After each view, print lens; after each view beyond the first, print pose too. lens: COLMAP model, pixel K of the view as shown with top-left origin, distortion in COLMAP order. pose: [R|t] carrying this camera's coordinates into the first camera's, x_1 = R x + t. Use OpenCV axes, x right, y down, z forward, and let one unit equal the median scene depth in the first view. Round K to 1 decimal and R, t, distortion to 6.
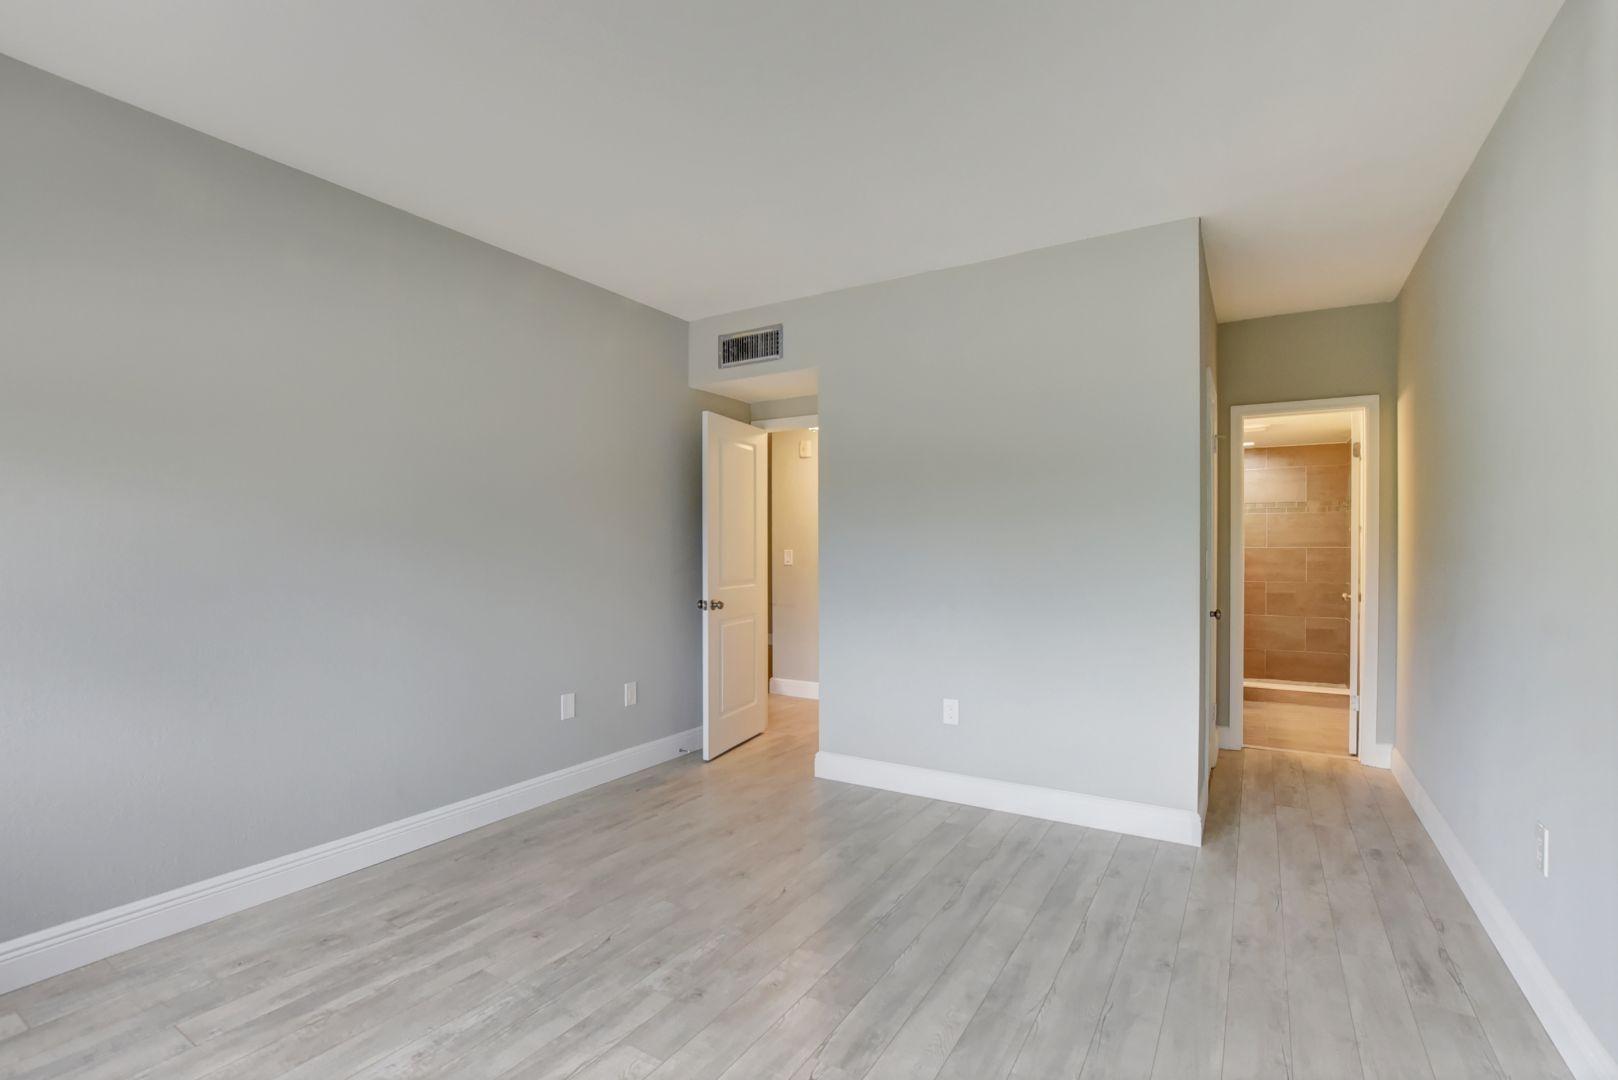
lens RADIAL K [[740.2, 0, 809.0], [0, 740.2, 540.0], [0, 0, 1]] dist [-0.023774, 0.000013]
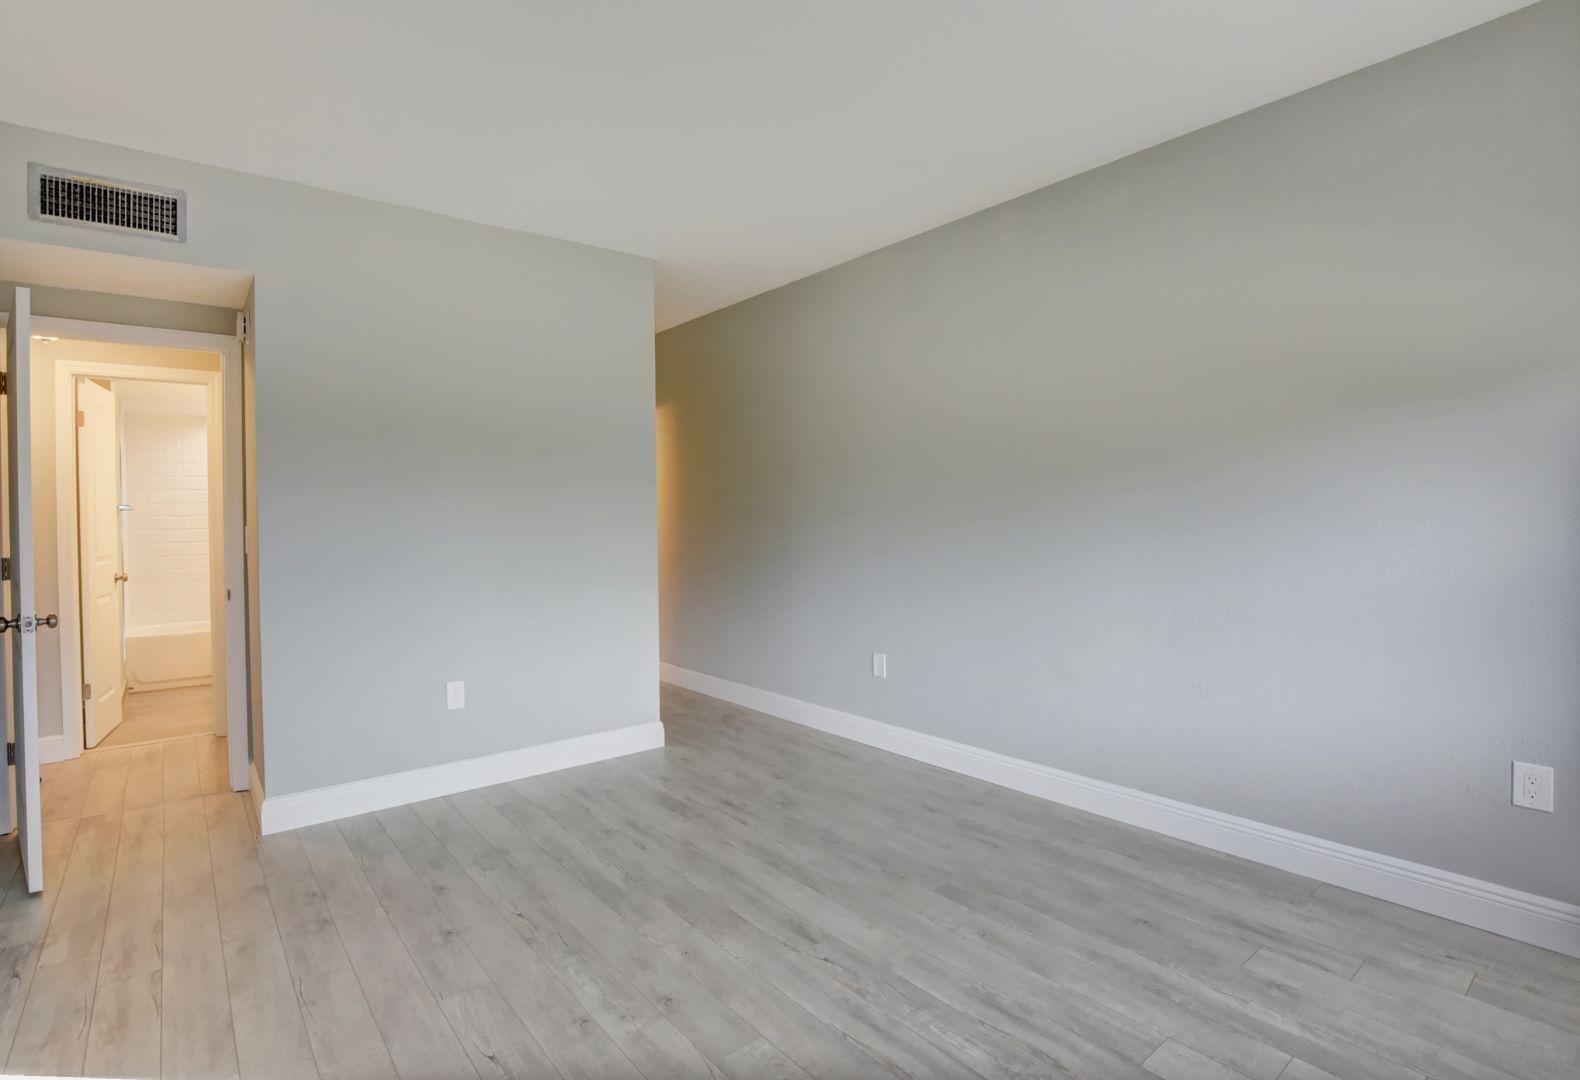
lens RADIAL K [[717.0, 0, 790.0], [0, 717.0, 515.8], [0, 0, 1]] dist [-0.017805, -0.000233]
pose [[0.365463, -0.007595, 0.930795, -0.628600], [0.006030, 0.999965, 0.005791, 0.003952], [-0.930806, 0.003497, 0.365496, 0.360389]]
